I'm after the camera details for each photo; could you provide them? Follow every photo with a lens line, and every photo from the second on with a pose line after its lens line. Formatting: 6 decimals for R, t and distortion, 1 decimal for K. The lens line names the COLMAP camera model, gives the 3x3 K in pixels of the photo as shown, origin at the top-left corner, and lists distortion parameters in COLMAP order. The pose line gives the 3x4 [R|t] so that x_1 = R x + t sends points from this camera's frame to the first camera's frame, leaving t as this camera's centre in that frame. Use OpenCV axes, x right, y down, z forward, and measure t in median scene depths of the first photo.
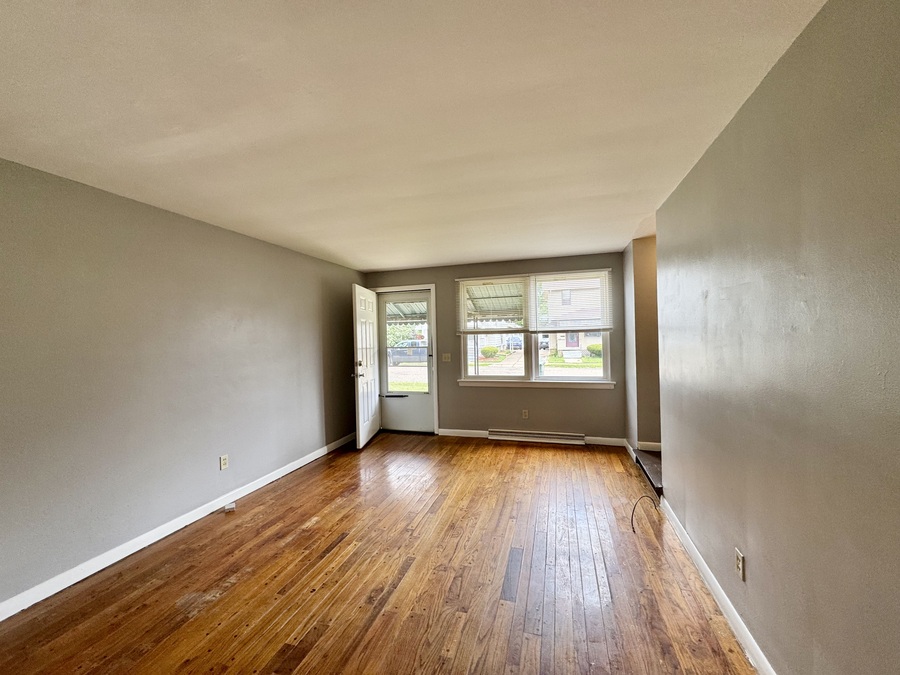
lens RADIAL K [[360.1, 0, 452.4], [0, 360.1, 338.4], [0, 0, 1]] dist [-0.000712, -0.000084]
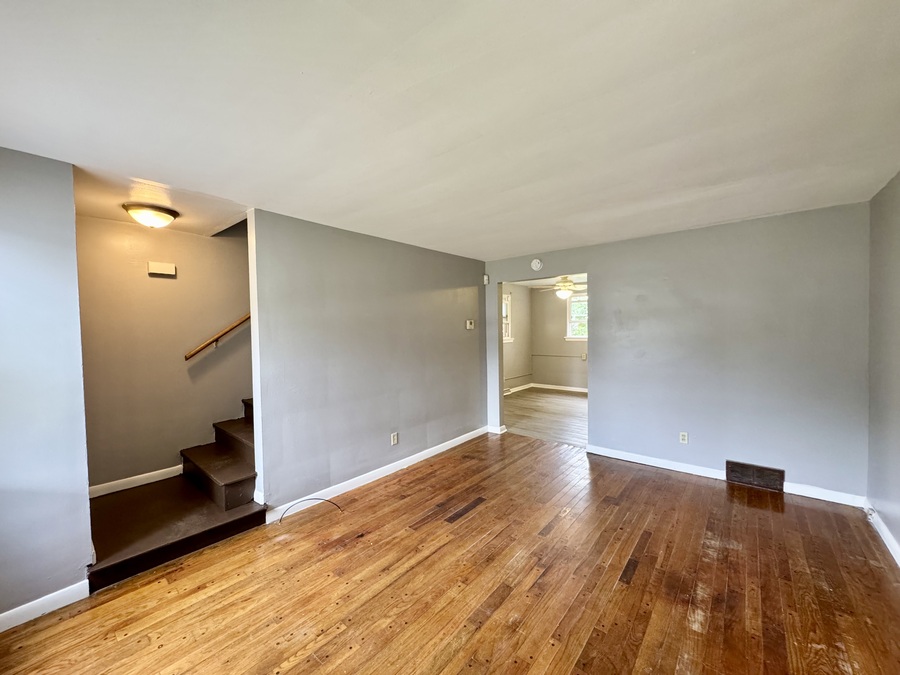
lens RADIAL K [[360.1, 0, 452.4], [0, 360.1, 338.4], [0, 0, 1]] dist [-0.000712, -0.000084]
pose [[-0.920057, 0.027987, 0.390784, -0.285783], [0.039010, 0.999033, 0.020296, -0.022626], [-0.389838, 0.033918, -0.920259, 1.939260]]
